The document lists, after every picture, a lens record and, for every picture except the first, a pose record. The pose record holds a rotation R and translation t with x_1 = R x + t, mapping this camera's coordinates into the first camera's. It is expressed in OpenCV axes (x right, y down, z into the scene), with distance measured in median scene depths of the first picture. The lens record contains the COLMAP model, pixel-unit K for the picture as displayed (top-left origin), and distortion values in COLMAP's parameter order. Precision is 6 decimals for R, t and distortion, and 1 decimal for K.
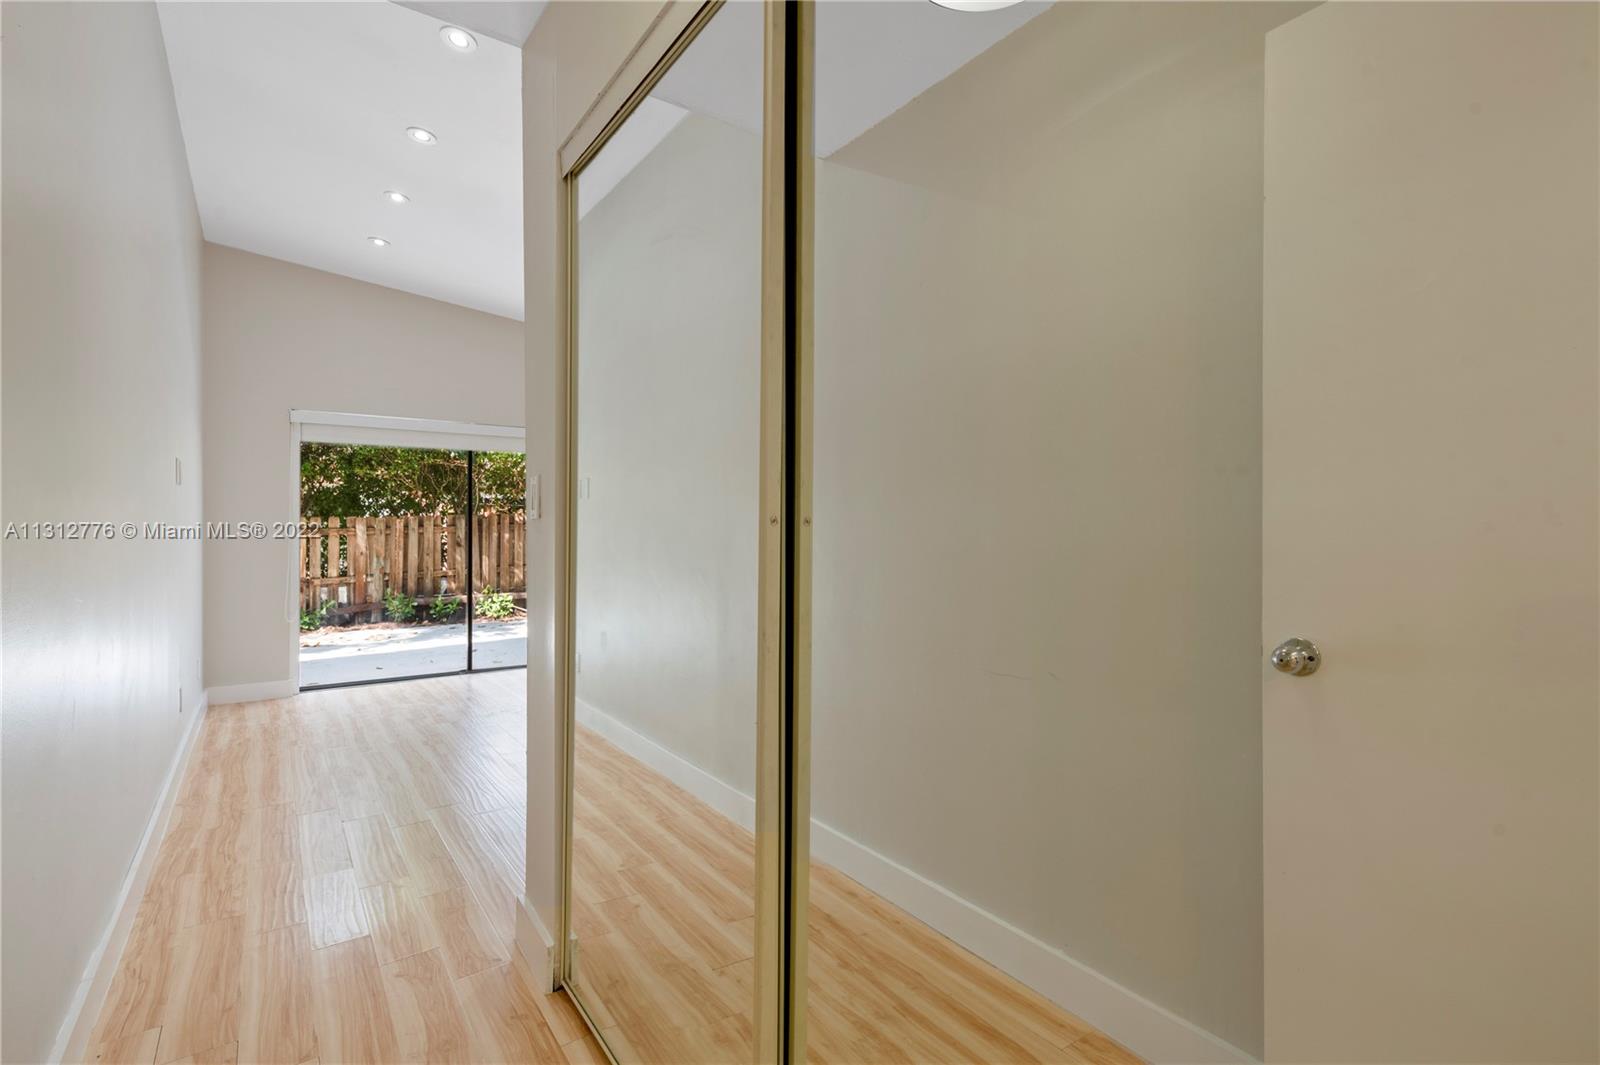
lens RADIAL K [[763.7, 0, 814.0], [0, 763.7, 533.0], [0, 0, 1]] dist [0.018986, -0.005766]
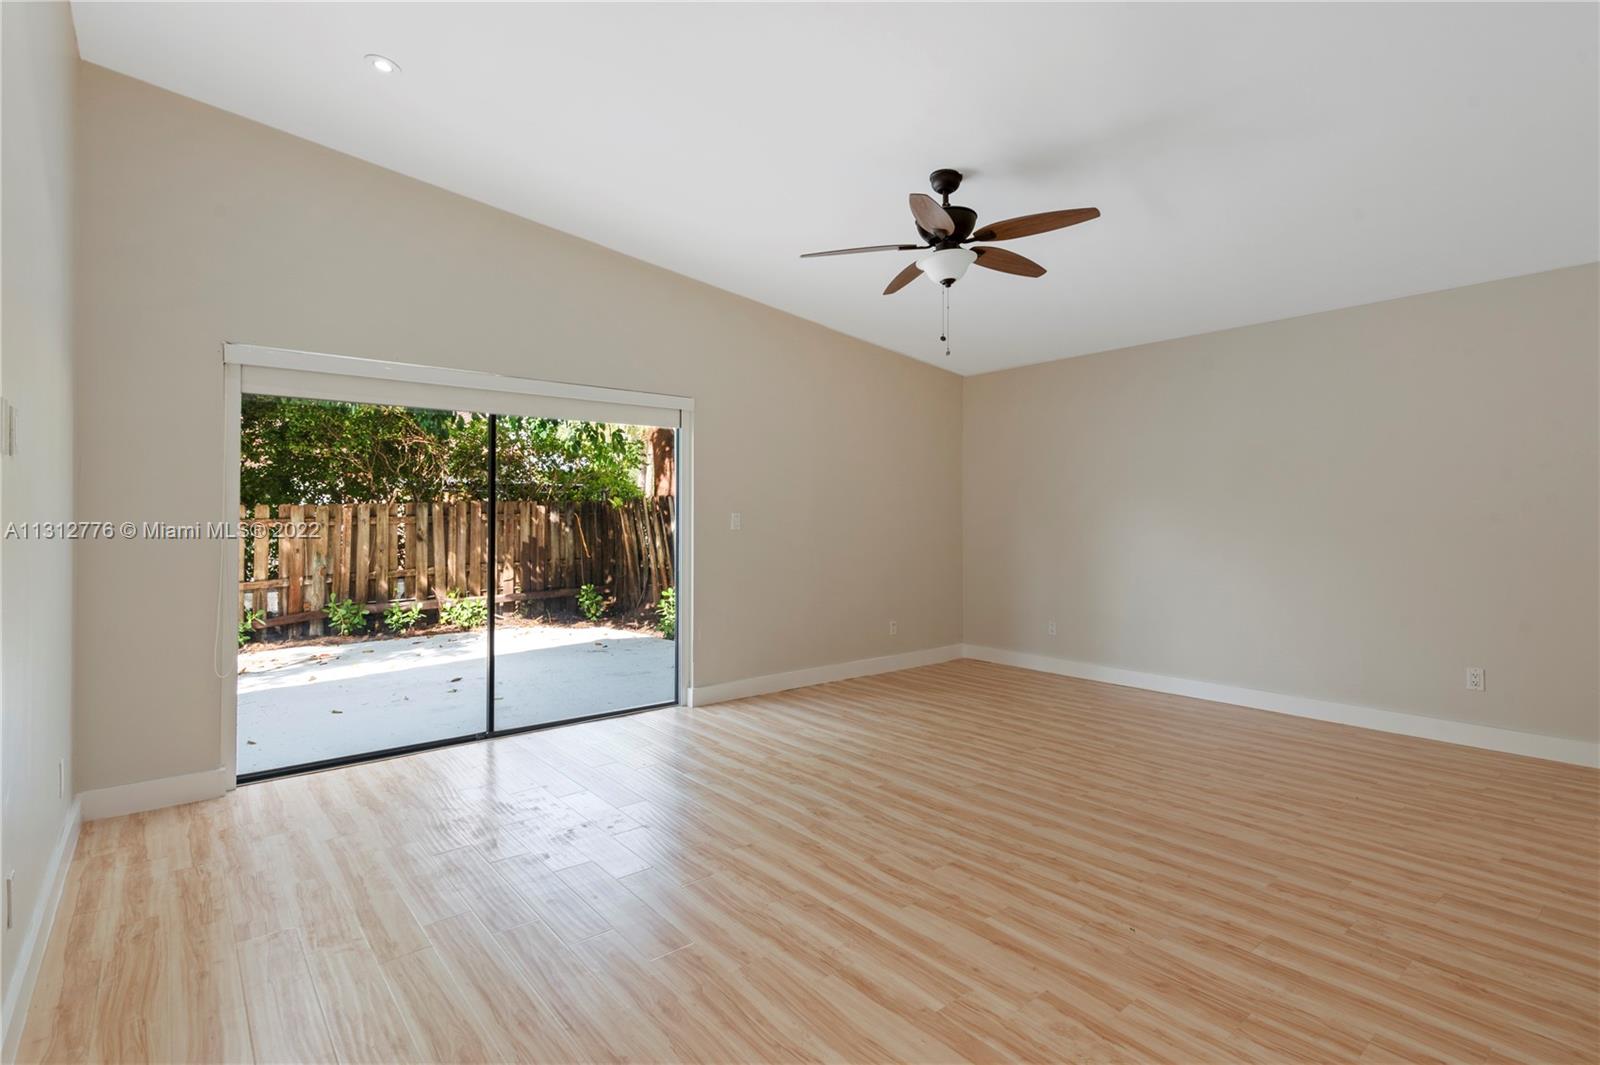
lens RADIAL K [[763.7, 0, 807.1], [0, 763.7, 515.7], [0, 0, 1]] dist [0.018986, -0.005766]
pose [[0.997095, 0.002005, 0.076139, -0.119258], [-0.001742, 0.999992, -0.003532, -0.007521], [-0.076146, 0.003390, 0.997091, 0.157952]]
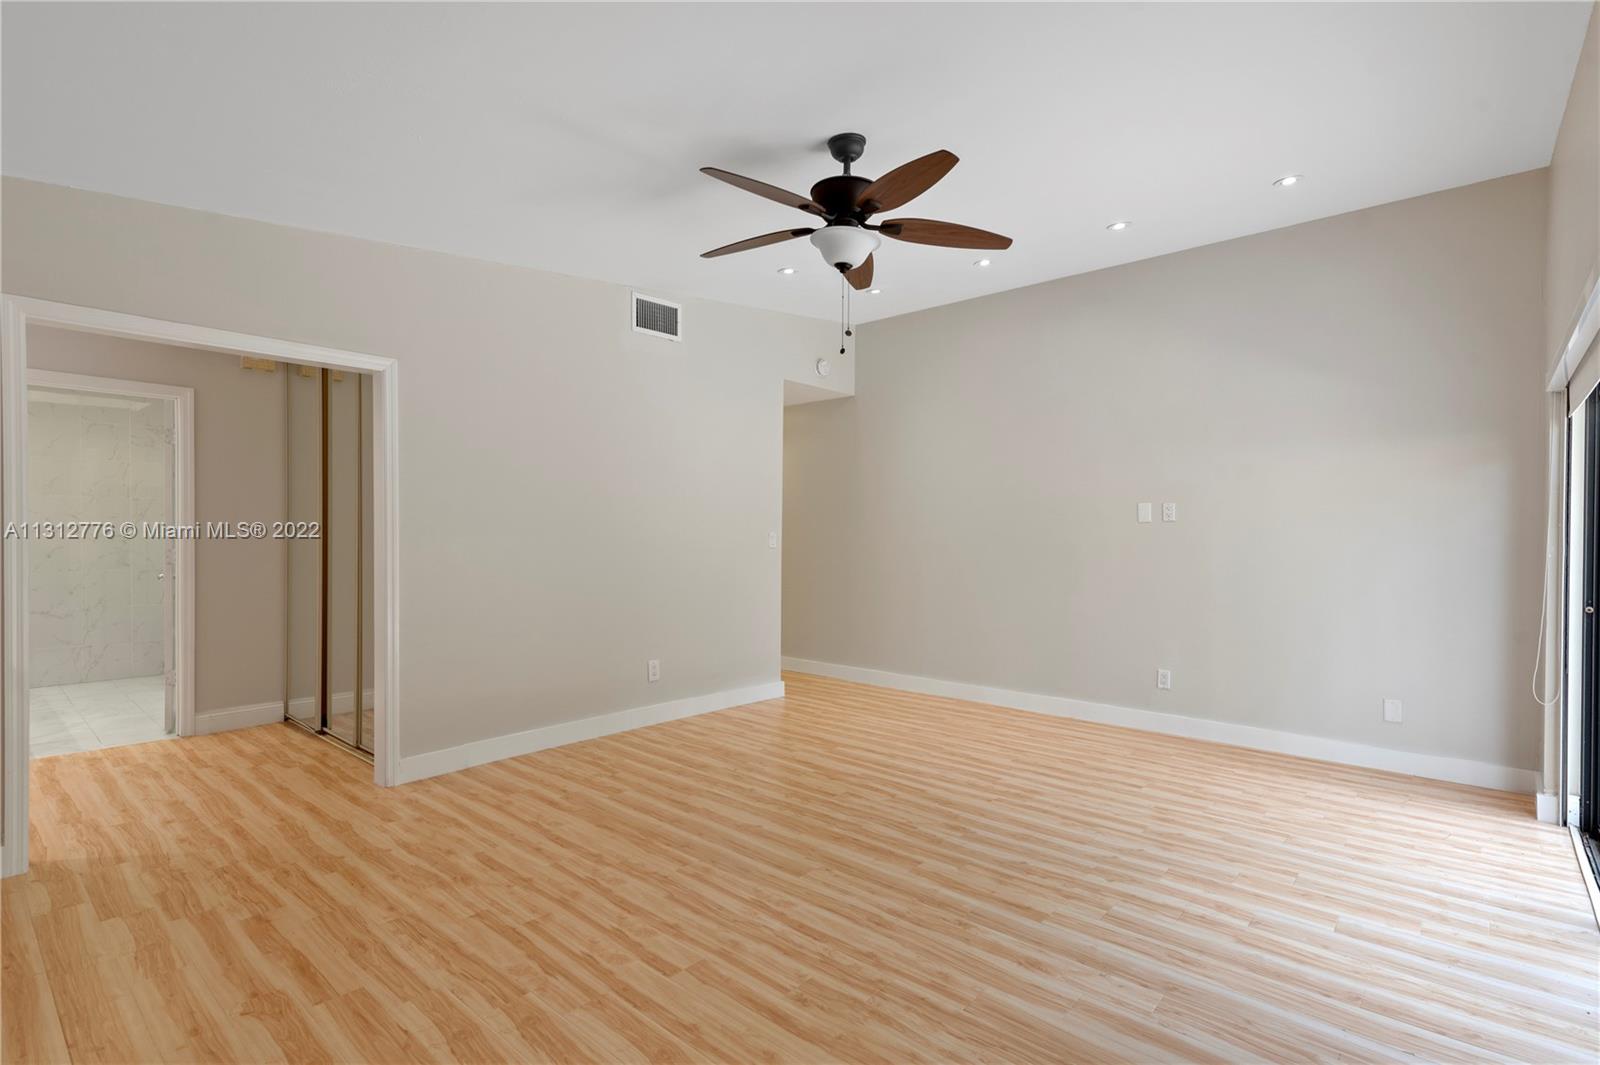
lens RADIAL K [[763.7, 0, 797.4], [0, 763.7, 536.4], [0, 0, 1]] dist [0.018986, -0.005766]
pose [[-0.974965, -0.002141, -0.222349, 0.028127], [-0.002193, 0.999998, -0.000012, -0.010650], [0.222349, 0.000476, -0.974967, 0.693199]]
